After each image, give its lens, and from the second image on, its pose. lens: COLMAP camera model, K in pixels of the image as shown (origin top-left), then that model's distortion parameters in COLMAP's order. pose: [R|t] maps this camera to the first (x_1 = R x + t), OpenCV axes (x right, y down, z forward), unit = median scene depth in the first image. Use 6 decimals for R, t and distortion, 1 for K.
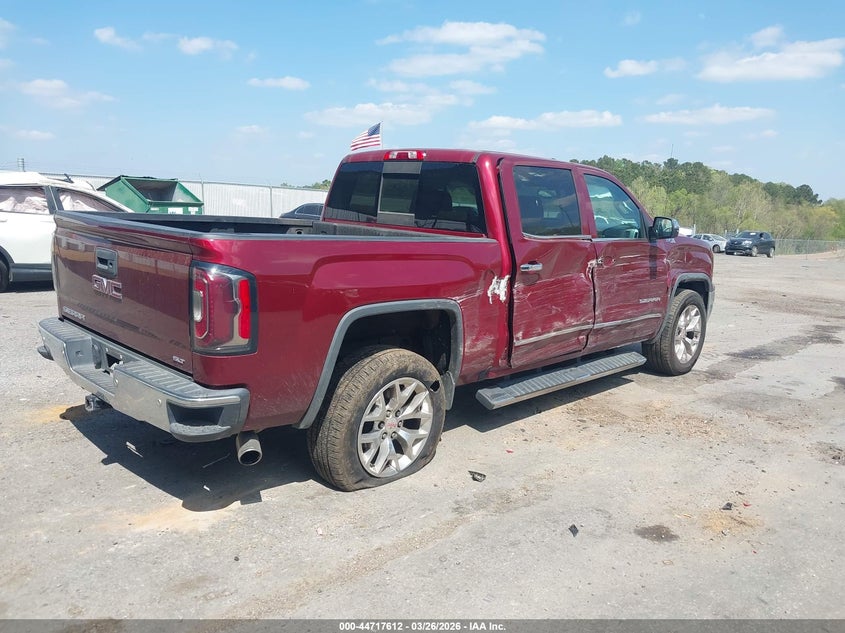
lens RADIAL K [[634.4, 0, 429.4], [0, 634.4, 312.4], [0, 0, 1]] dist [-0.011129, -0.008154]
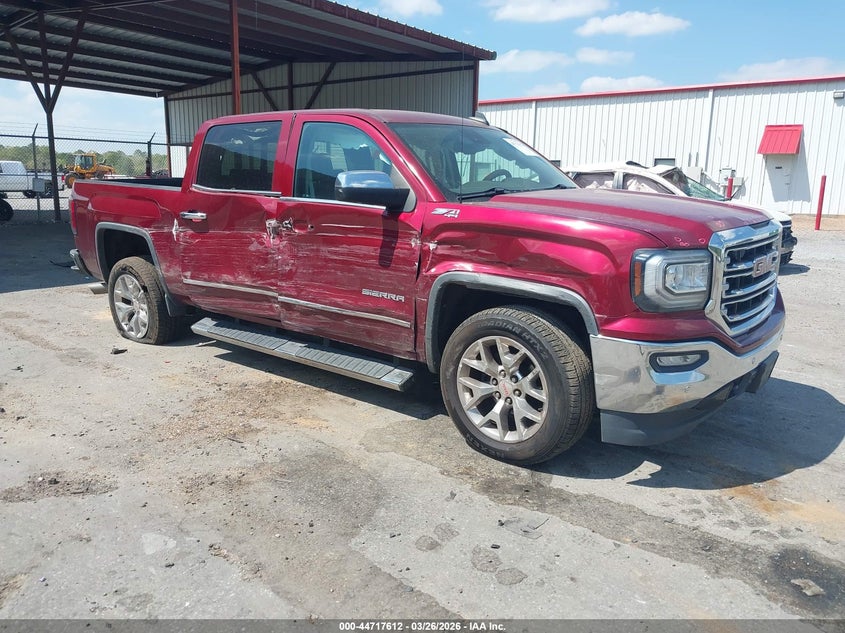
lens RADIAL K [[634.4, 0, 429.8], [0, 634.4, 316.7], [0, 0, 1]] dist [-0.011129, -0.008154]
pose [[0.160199, 0.188629, -0.968894, 1.196622], [-0.183708, 0.970119, 0.158493, -0.134225], [0.969839, 0.152603, 0.190065, 1.075414]]
